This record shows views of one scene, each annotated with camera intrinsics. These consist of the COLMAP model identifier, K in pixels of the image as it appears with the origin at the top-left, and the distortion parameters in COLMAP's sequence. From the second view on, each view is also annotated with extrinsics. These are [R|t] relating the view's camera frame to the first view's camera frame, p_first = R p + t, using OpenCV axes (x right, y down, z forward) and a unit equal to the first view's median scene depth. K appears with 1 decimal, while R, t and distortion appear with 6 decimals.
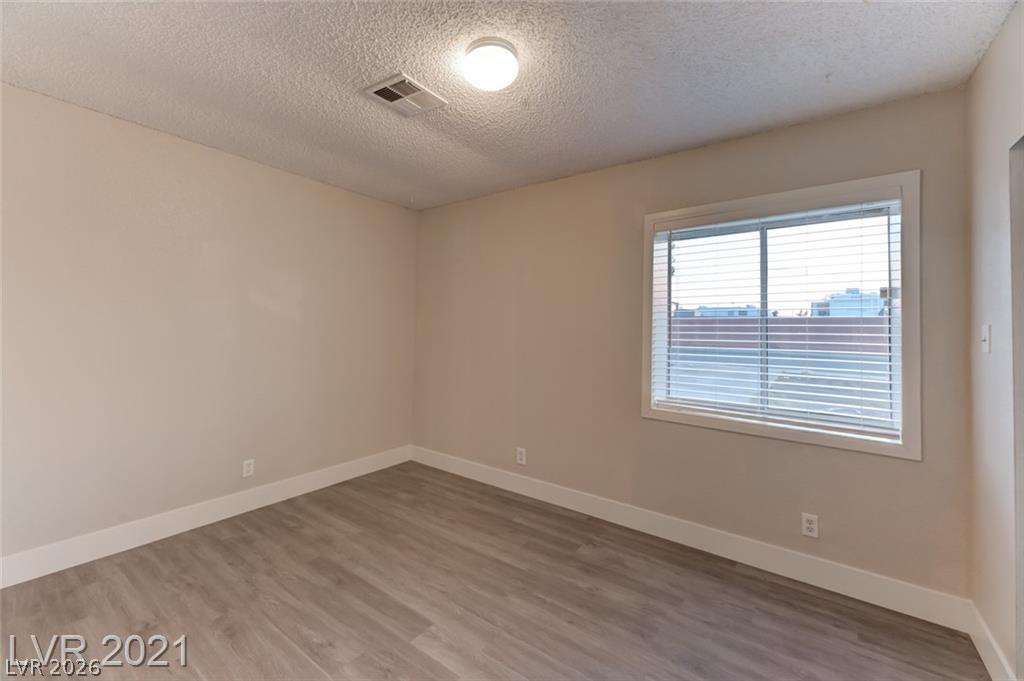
lens RADIAL K [[410.2, 0, 510.5], [0, 410.2, 328.6], [0, 0, 1]] dist [0.015816, -0.003508]
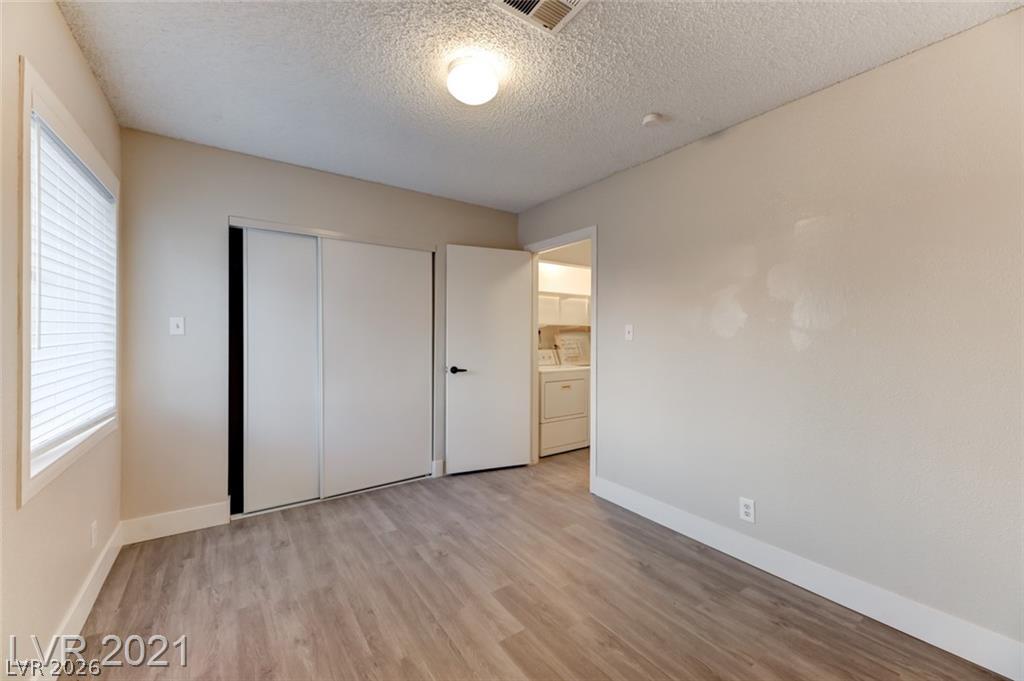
lens RADIAL K [[410.2, 0, 510.5], [0, 410.2, 328.6], [0, 0, 1]] dist [0.015816, -0.003508]
pose [[-0.944296, -0.019106, 0.328543, -0.497465], [-0.024731, 0.999610, -0.012952, 0.024238], [-0.328168, -0.020356, -0.944400, 1.867246]]
